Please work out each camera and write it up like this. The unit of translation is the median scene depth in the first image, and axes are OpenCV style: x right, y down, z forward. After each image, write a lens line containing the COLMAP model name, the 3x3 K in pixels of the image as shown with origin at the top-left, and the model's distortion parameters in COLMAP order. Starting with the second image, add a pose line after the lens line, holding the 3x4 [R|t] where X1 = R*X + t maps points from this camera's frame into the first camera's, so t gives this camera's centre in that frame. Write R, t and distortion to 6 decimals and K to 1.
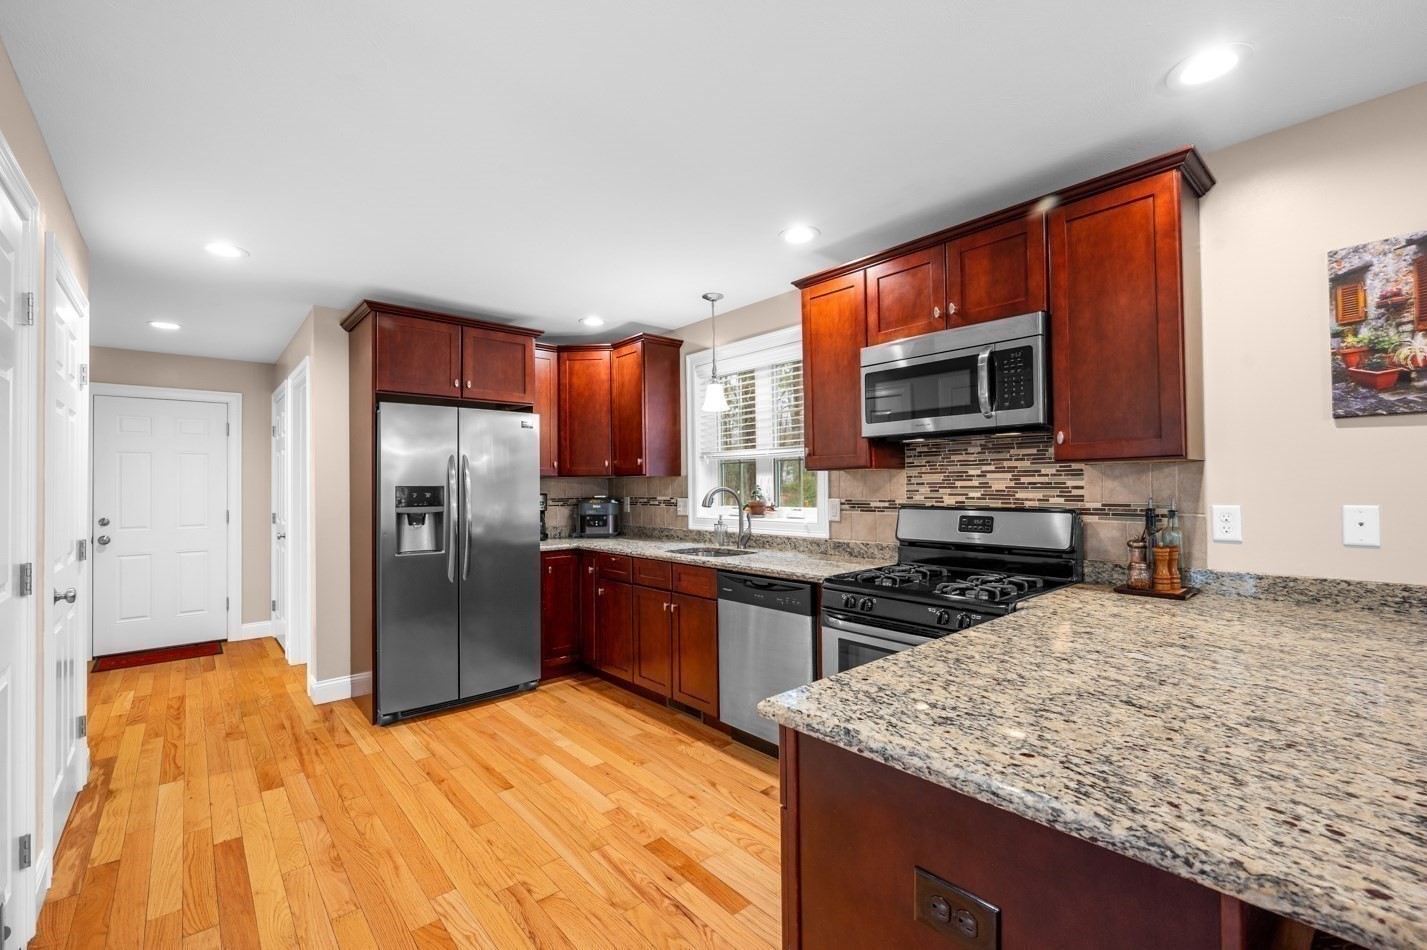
lens RADIAL K [[603.7, 0, 709.6], [0, 603.7, 478.8], [0, 0, 1]] dist [-0.002896, 0.000190]
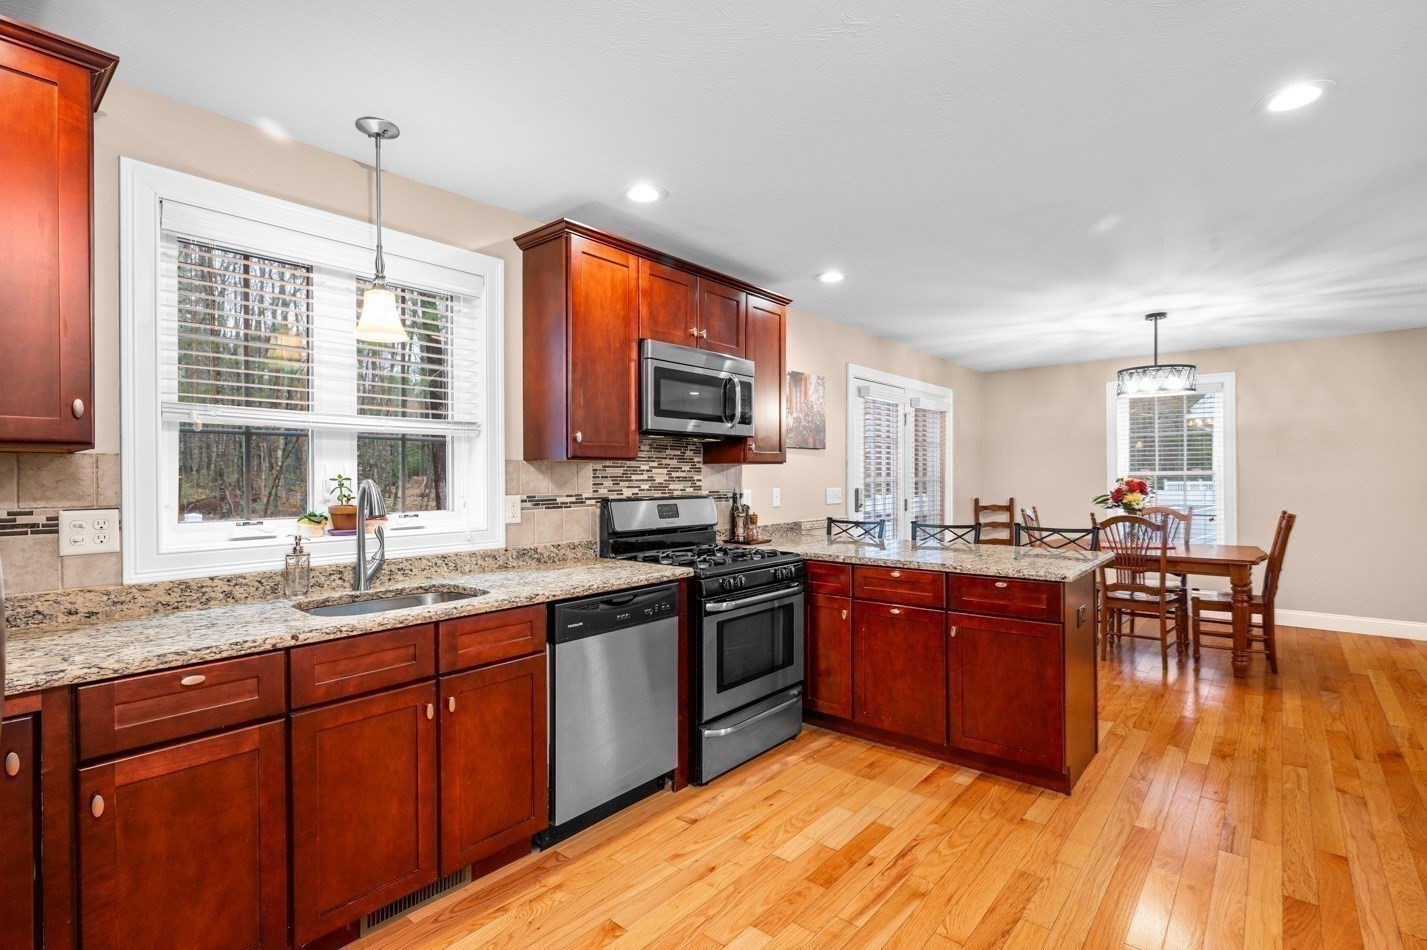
lens RADIAL K [[665.4, 0, 712.4], [0, 665.4, 479.9], [0, 0, 1]] dist [0.001029, 0.000105]
pose [[-0.143164, 0.006601, 0.989677, -0.876206], [-0.004922, 0.999961, -0.007382, 0.022555], [-0.989687, -0.005928, -0.143126, 1.098620]]
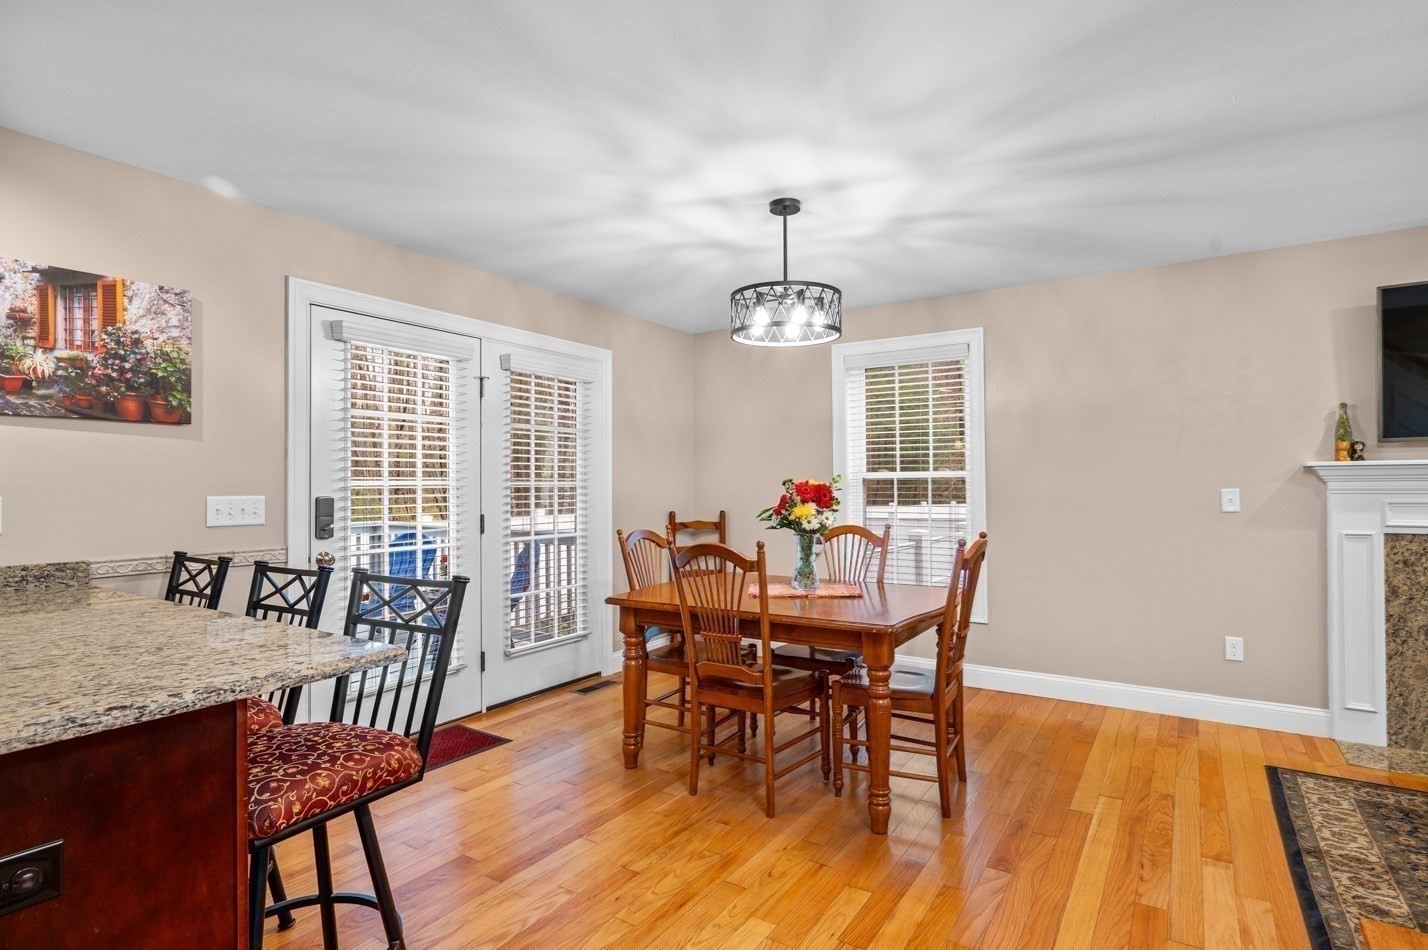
lens RADIAL K [[728.5, 0, 711.1], [0, 728.5, 474.7], [0, 0, 1]] dist [0.001816, 0.000357]
pose [[-0.260462, 0.026561, 0.965119, -0.357084], [-0.003839, 0.999585, -0.028545, 0.025896], [-0.965477, -0.011140, -0.260252, 0.066563]]
